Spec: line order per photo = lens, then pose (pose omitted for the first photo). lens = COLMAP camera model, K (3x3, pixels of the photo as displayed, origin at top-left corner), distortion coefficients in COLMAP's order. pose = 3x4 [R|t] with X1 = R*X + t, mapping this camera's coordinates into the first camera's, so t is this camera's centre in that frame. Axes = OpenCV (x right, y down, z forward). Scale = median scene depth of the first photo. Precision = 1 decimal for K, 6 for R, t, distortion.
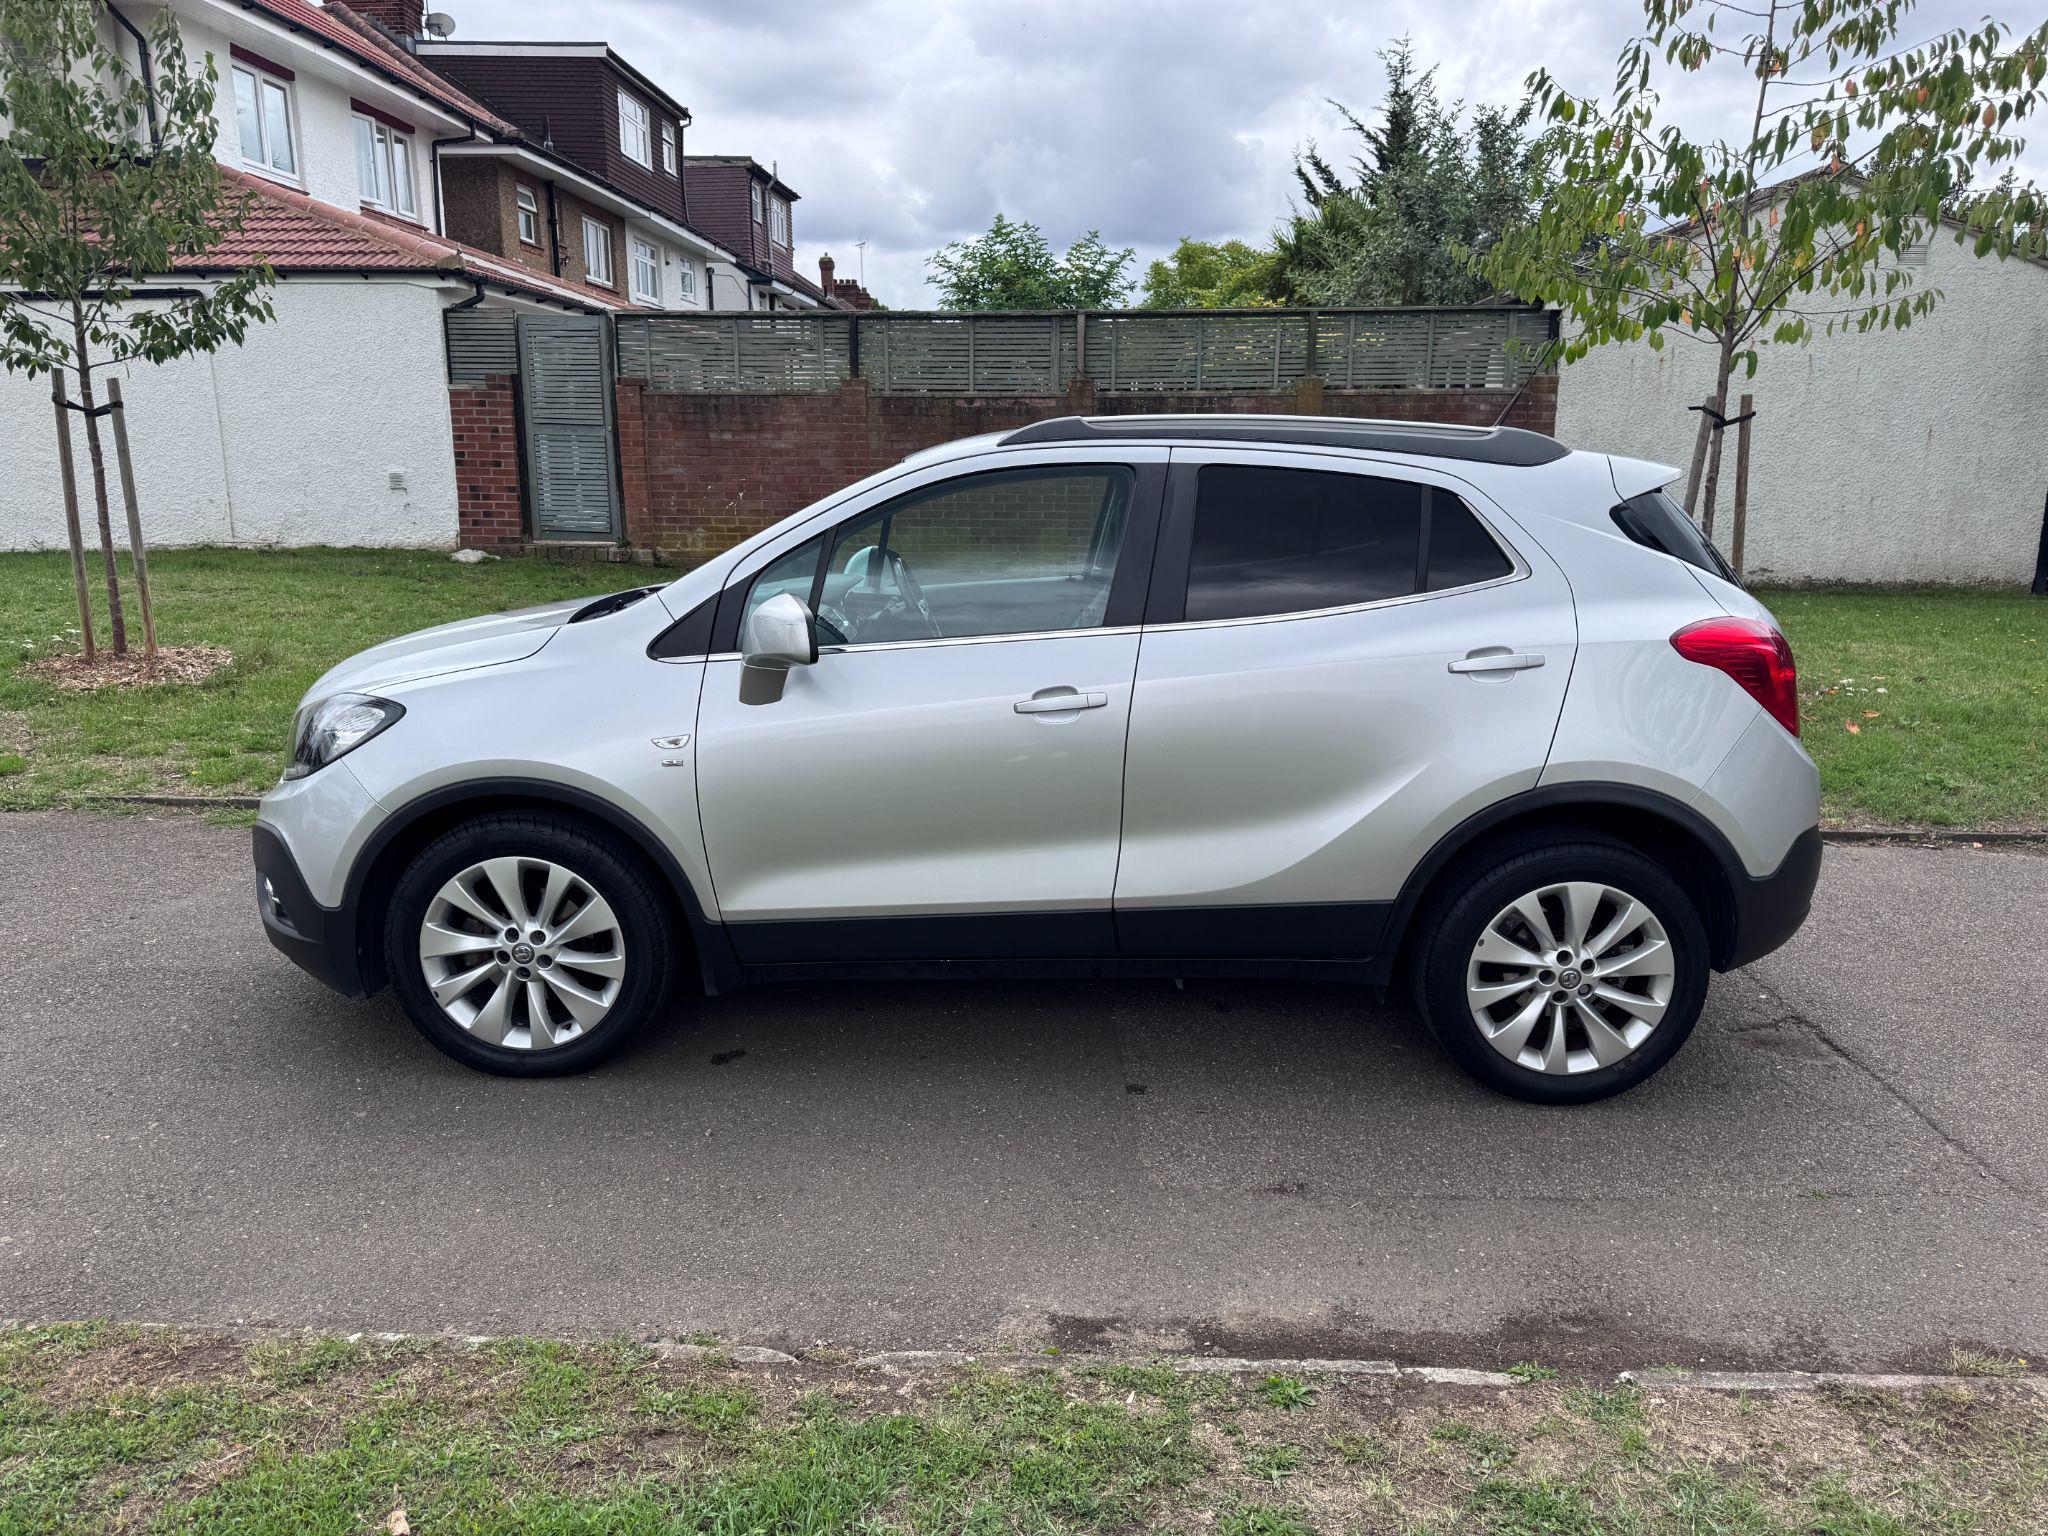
lens RADIAL K [[1451.6, 0, 1034.9], [0, 1451.6, 784.0], [0, 0, 1]] dist [0.039367, -0.043649]
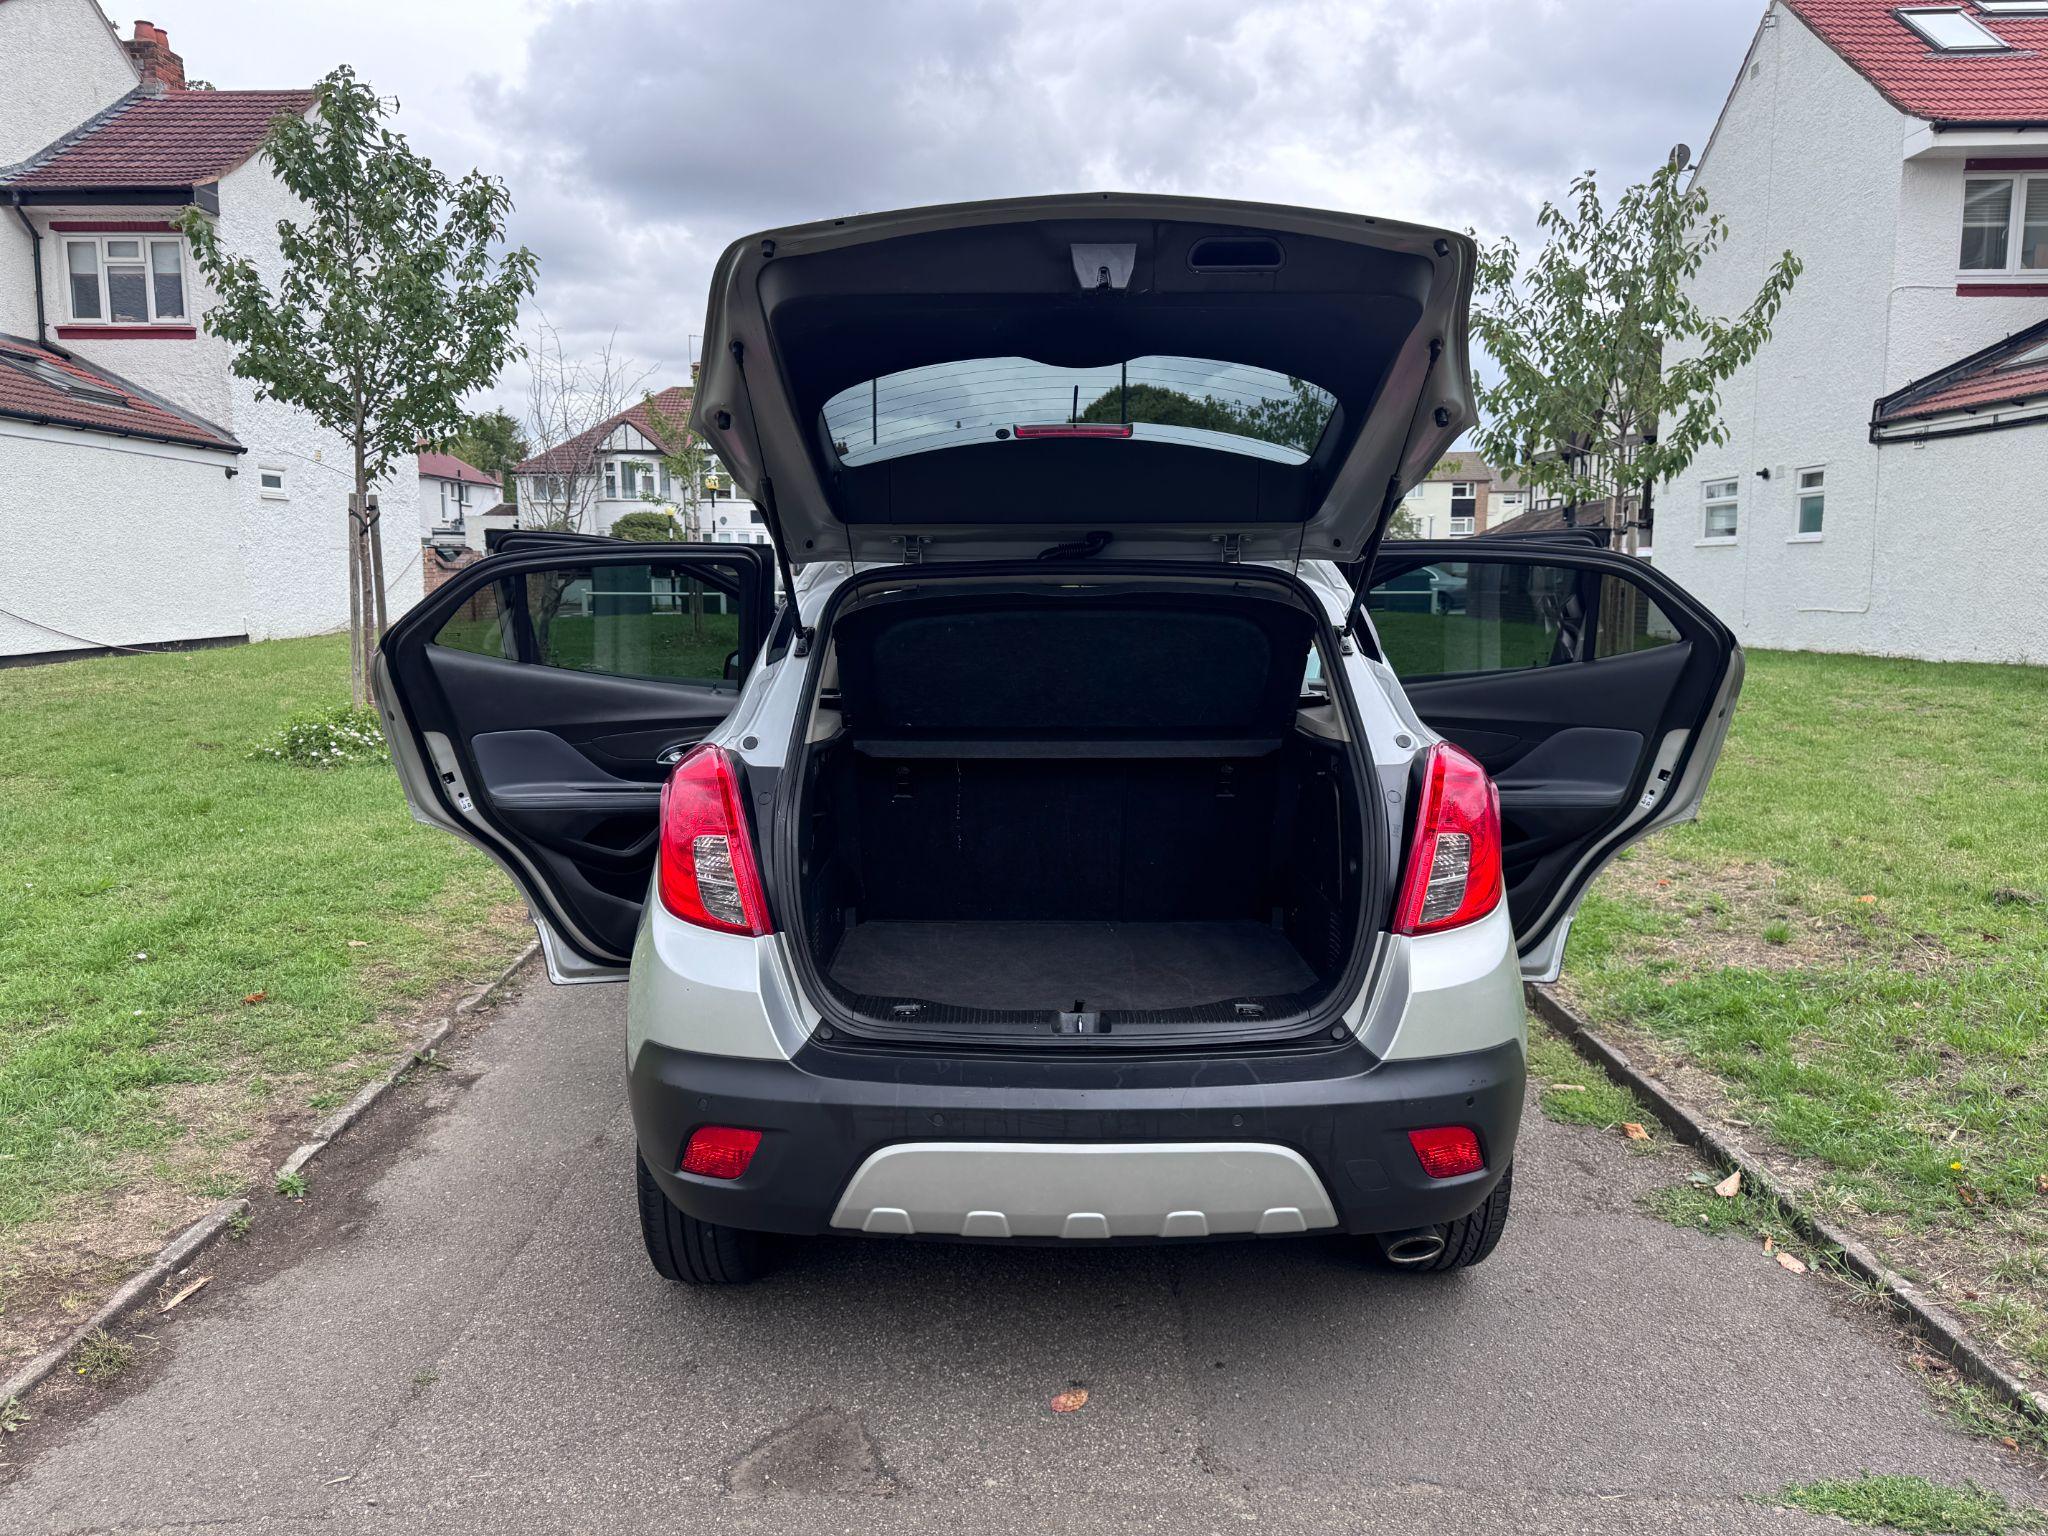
lens RADIAL K [[1451.6, 0, 1004.4], [0, 1451.6, 767.7], [0, 0, 1]] dist [0.039367, -0.043649]
pose [[0.008009, 0.129203, -0.991586, 0.335743], [-0.221346, 0.967248, 0.124244, -0.062119], [0.975163, 0.218488, 0.036345, 0.304673]]
